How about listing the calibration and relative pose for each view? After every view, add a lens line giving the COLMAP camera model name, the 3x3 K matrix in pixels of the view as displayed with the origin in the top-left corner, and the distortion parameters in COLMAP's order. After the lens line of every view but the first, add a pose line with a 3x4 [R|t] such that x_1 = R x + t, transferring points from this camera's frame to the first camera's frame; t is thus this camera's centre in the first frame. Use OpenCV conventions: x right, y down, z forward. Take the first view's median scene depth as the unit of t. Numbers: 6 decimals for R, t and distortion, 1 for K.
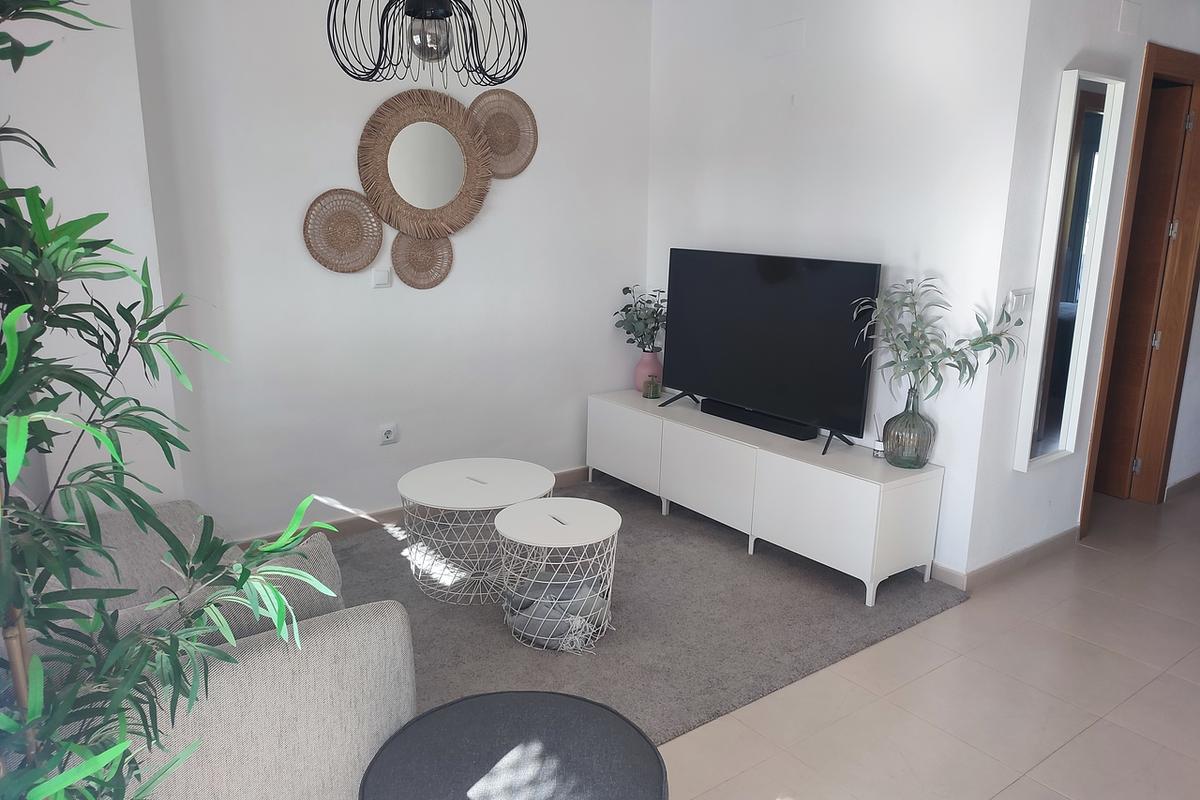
lens RADIAL K [[876.4, 0, 600.0], [0, 876.4, 400.0], [0, 0, 1]] dist [0.019146, -0.001910]
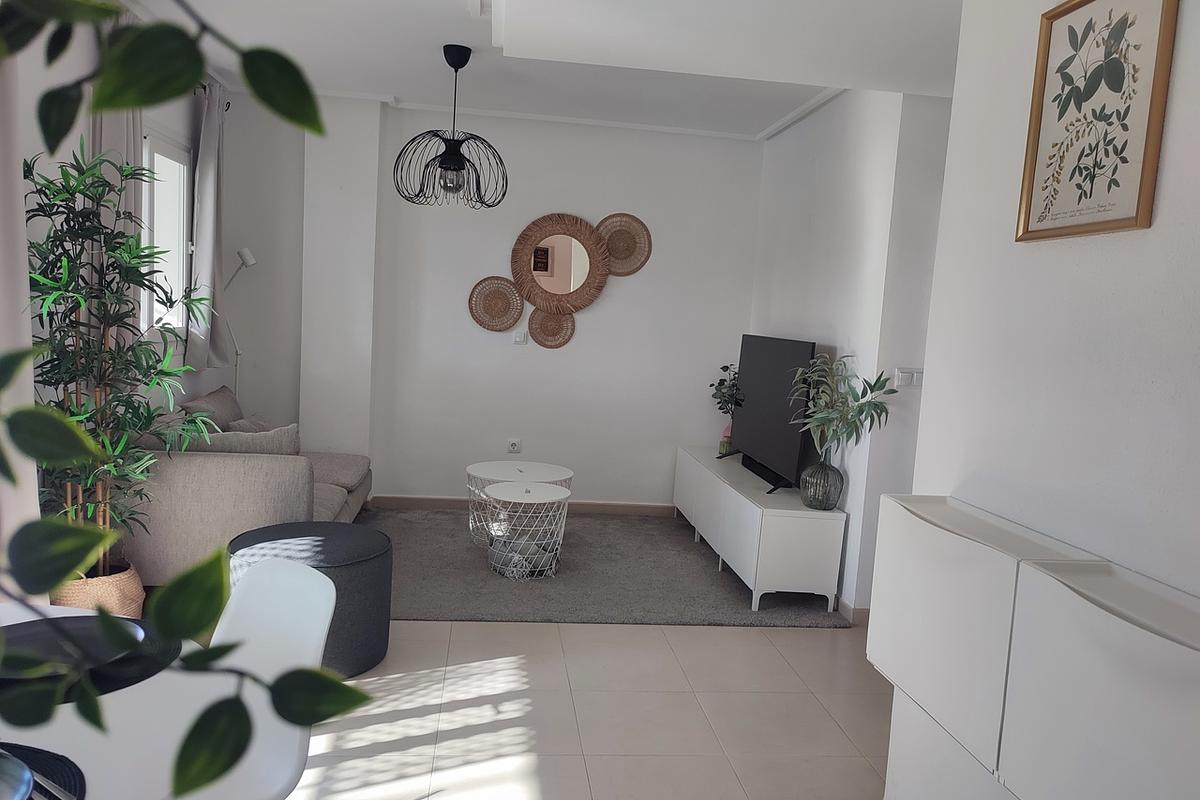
lens RADIAL K [[890.1, 0, 600.0], [0, 890.1, 400.0], [0, 0, 1]] dist [0.023700, -0.004617]
pose [[0.862122, 0.093429, -0.498012, 0.621368], [-0.166670, 0.980450, -0.104592, 0.097282], [0.478504, 0.173175, 0.860839, -0.198680]]
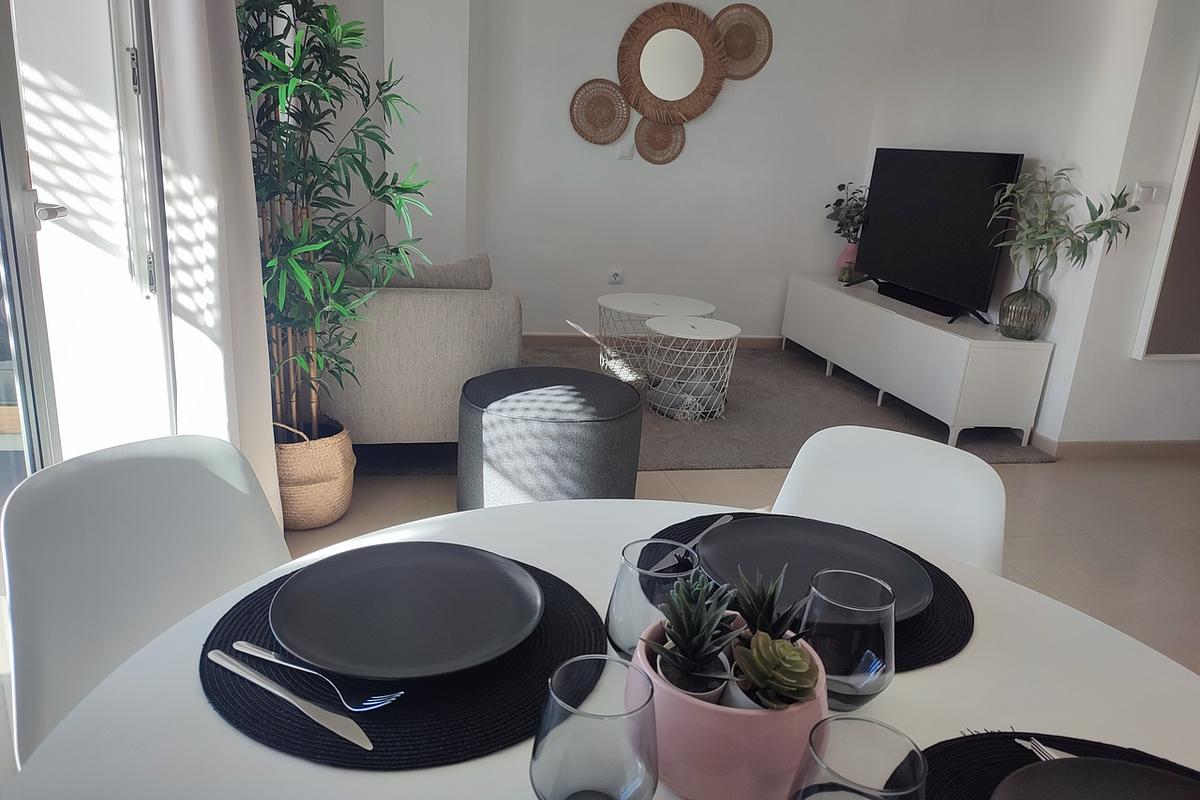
lens RADIAL K [[892.3, 0, 600.0], [0, 892.3, 400.0], [0, 0, 1]] dist [0.010164, 0.004278]
pose [[0.909916, 0.162964, -0.381439, 0.282805], [-0.147654, 0.986609, 0.069289, 0.138151], [0.387623, -0.006726, 0.921794, -0.234927]]
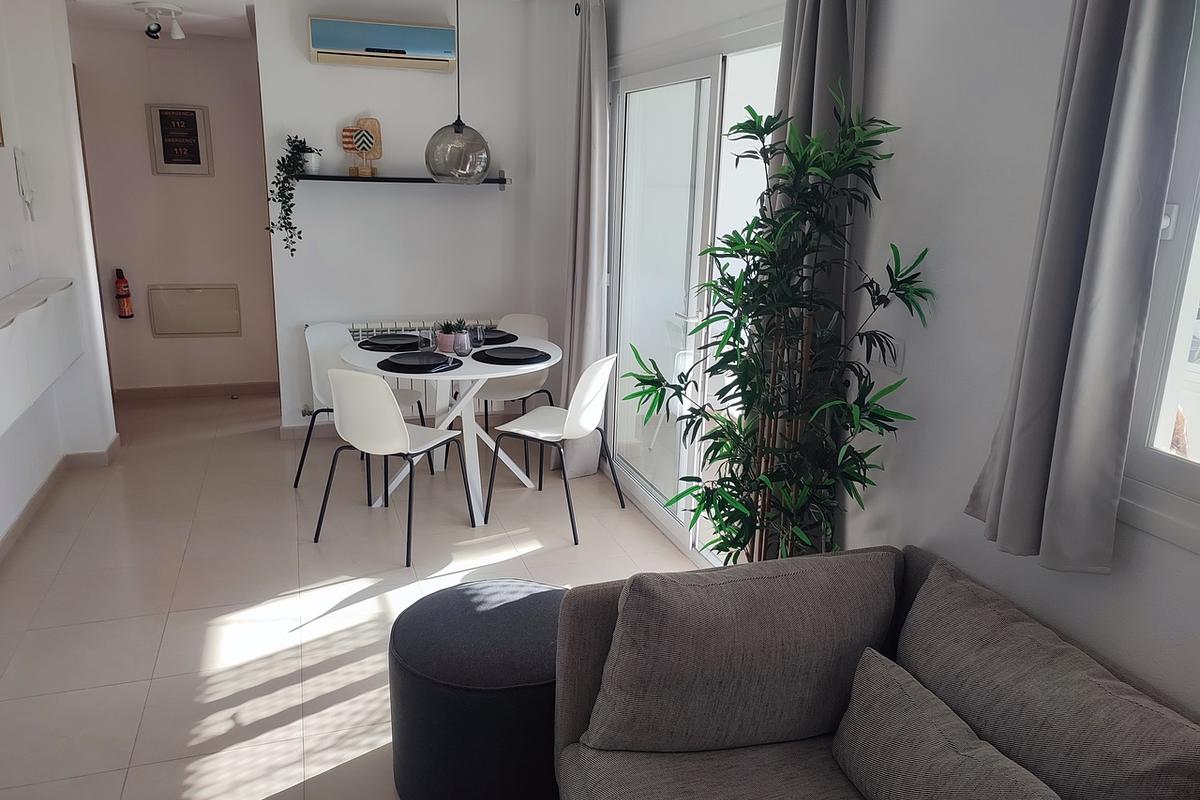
lens RADIAL K [[868.2, 0, 600.0], [0, 868.2, 400.0], [0, 0, 1]] dist [0.017816, -0.008456]
pose [[-0.950691, -0.113348, 0.288686, -0.256676], [0.035782, 0.884520, 0.465128, -0.227841], [-0.308070, 0.452523, -0.836849, 0.844675]]
